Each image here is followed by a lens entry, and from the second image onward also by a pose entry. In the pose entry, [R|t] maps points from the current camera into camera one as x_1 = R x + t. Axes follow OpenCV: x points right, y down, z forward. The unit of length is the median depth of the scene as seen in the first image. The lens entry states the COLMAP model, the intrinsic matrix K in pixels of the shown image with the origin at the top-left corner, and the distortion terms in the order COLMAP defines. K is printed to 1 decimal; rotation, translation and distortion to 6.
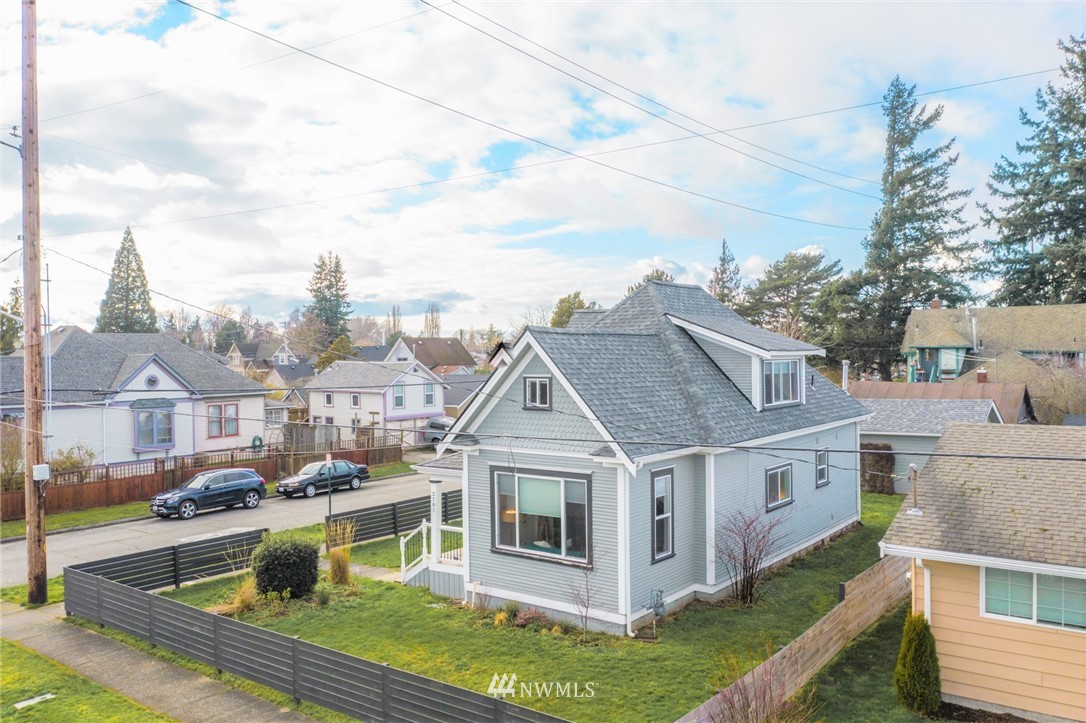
lens RADIAL K [[876.3, 0, 547.5], [0, 876.3, 362.8], [0, 0, 1]] dist [-0.009723, -0.000900]
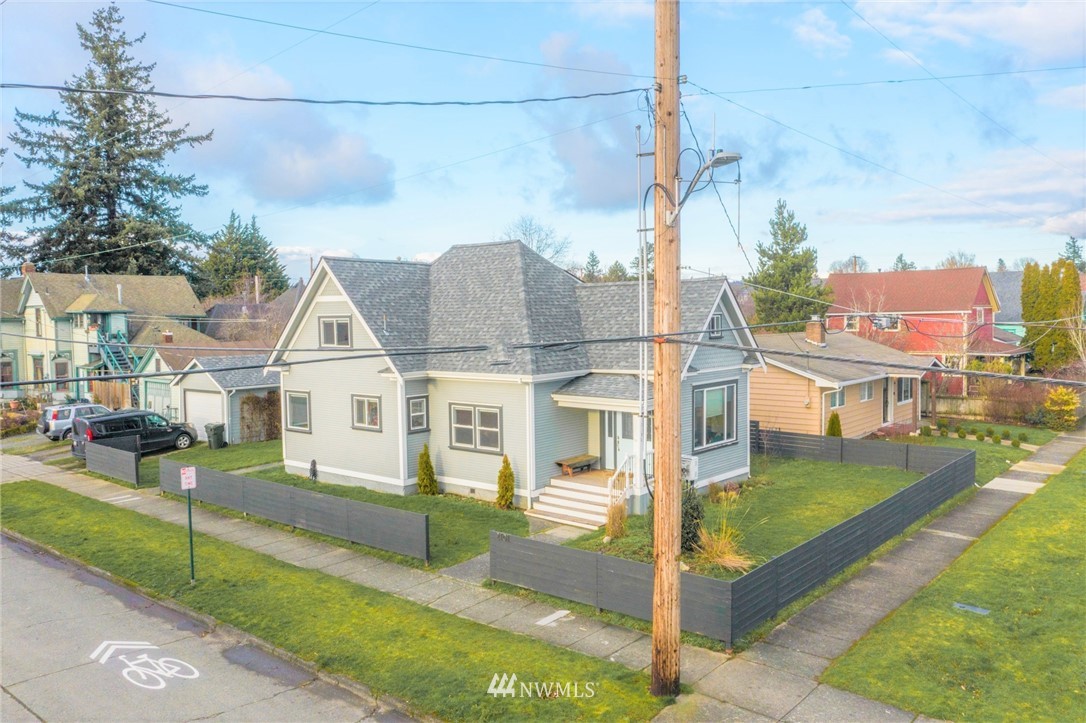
lens RADIAL K [[851.9, 0, 545.9], [0, 851.9, 359.9], [0, 0, 1]] dist [-0.008532, -0.000975]
pose [[0.041920, -0.044489, 0.998130, -0.744150], [0.027048, 0.998693, 0.043378, 0.012525], [-0.998755, 0.025179, 0.043069, 0.669586]]
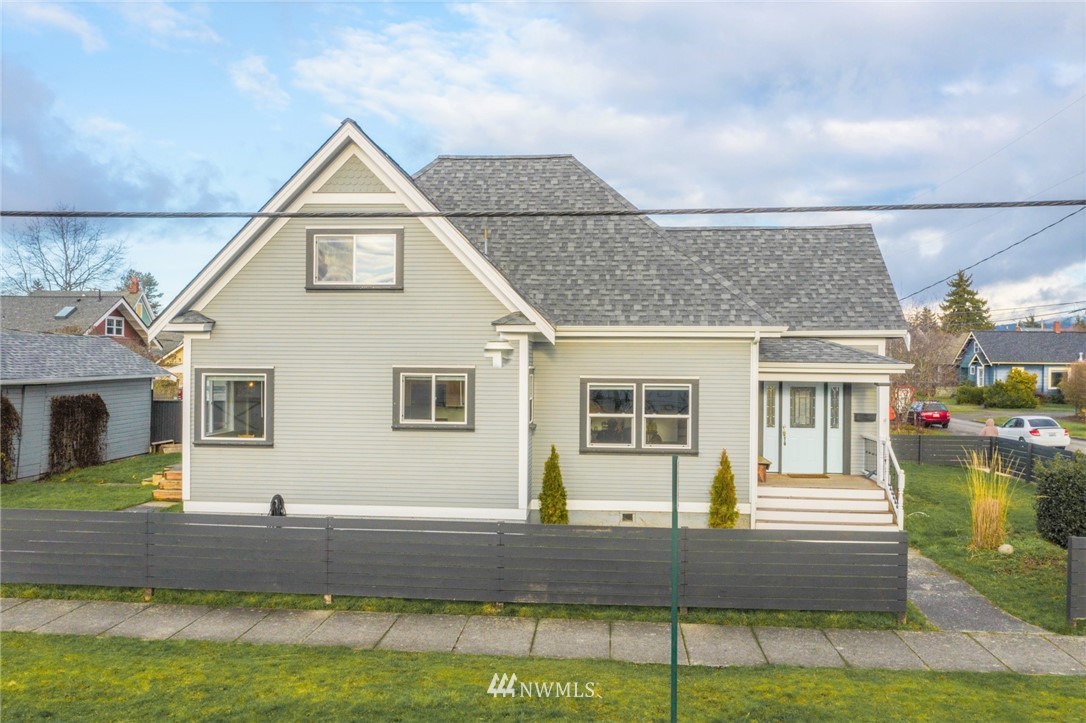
lens RADIAL K [[876.3, 0, 547.5], [0, 876.3, 362.8], [0, 0, 1]] dist [-0.009723, -0.000900]
pose [[-0.551930, 0.008639, 0.833845, -0.396684], [0.008286, 0.999954, -0.004876, 0.072828], [-0.833849, 0.004219, -0.551976, 1.065941]]
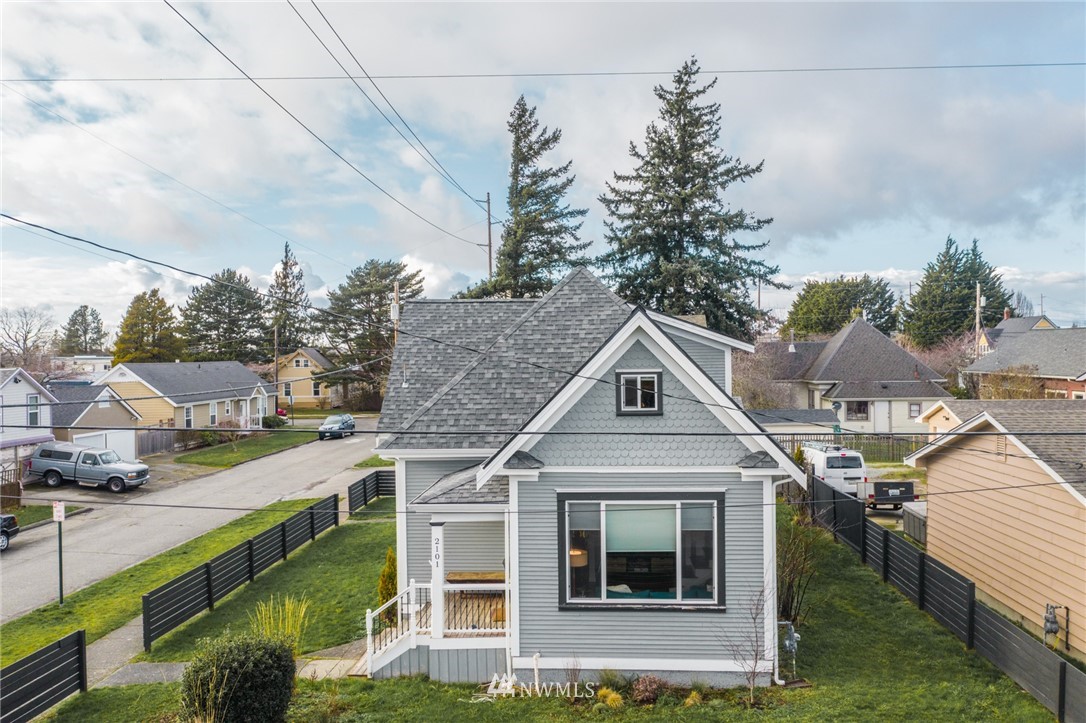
lens RADIAL K [[865.1, 0, 543.0], [0, 865.1, 361.5], [0, 0, 1]] dist [-0.022760, -0.004396]
pose [[0.832919, -0.001052, 0.553394, -0.278474], [0.009500, 0.999878, -0.012397, 0.008458], [-0.553314, 0.015582, 0.832827, 0.229584]]
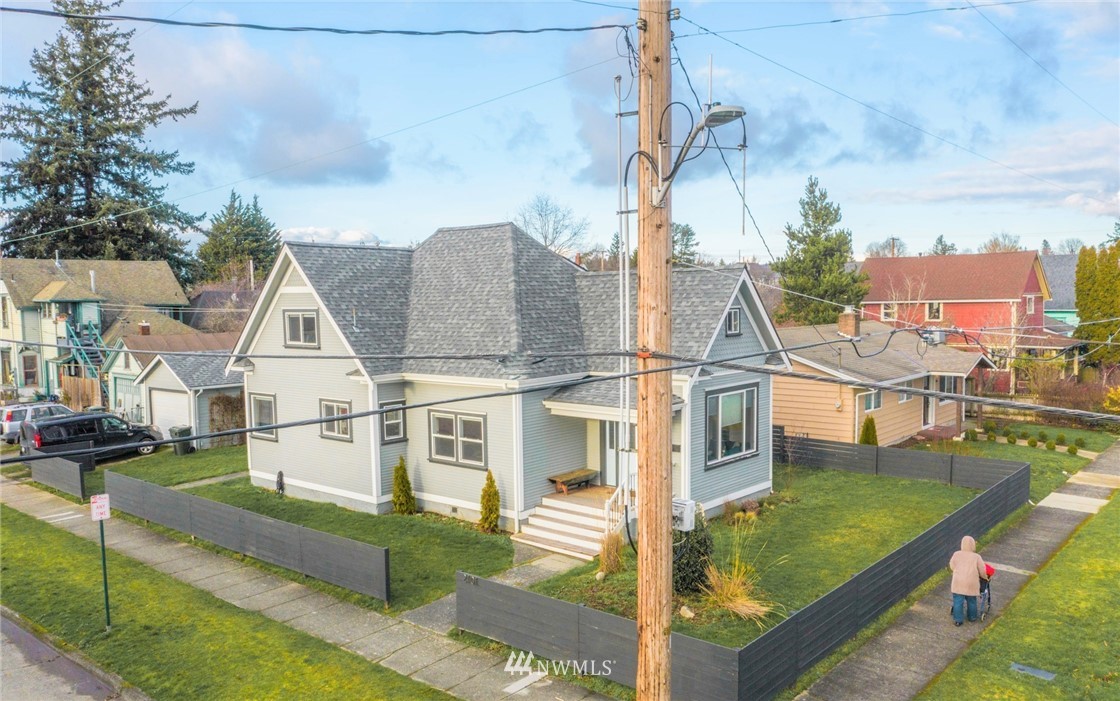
lens RADIAL K [[882.4, 0, 562.2], [0, 882.4, 371.4], [0, 0, 1]] dist [-0.004523, -0.008991]
pose [[0.050565, -0.073634, 0.996003, -0.672068], [0.027191, 0.997010, 0.072328, 0.004923], [-0.998351, 0.023425, 0.052416, 0.648433]]
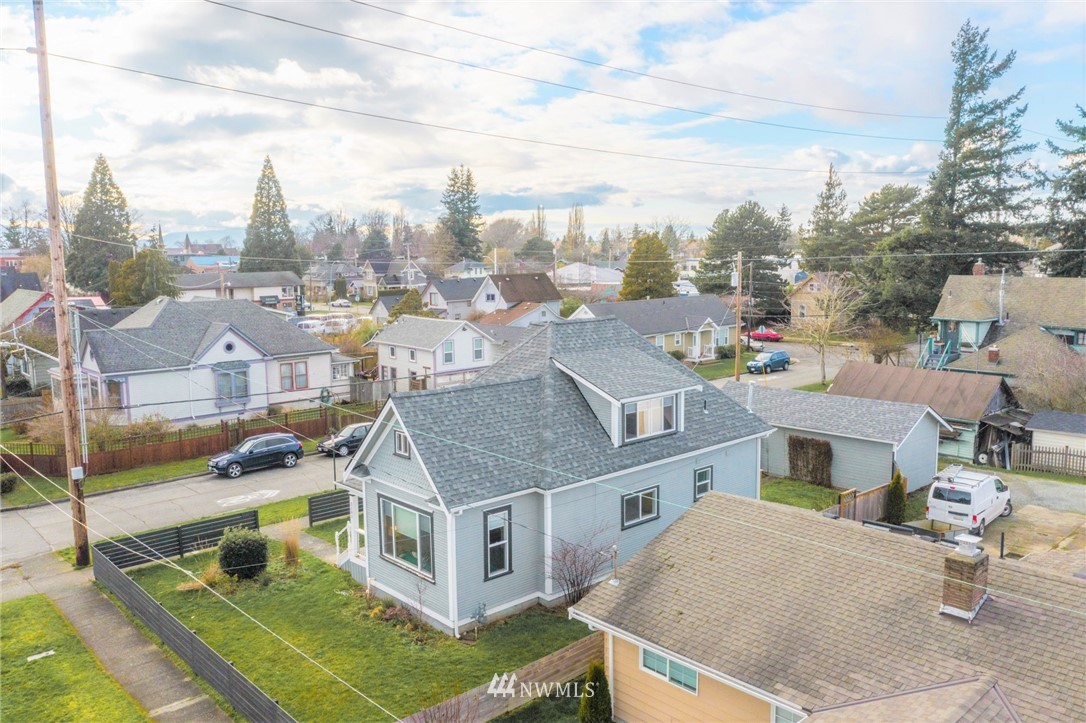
lens RADIAL K [[876.3, 0, 547.5], [0, 876.3, 362.8], [0, 0, 1]] dist [-0.009723, -0.000900]
pose [[0.983611, 0.025353, -0.178515, 0.233680], [-0.003058, 0.992268, 0.124077, -0.133865], [0.180280, -0.121498, 0.976083, -0.105946]]
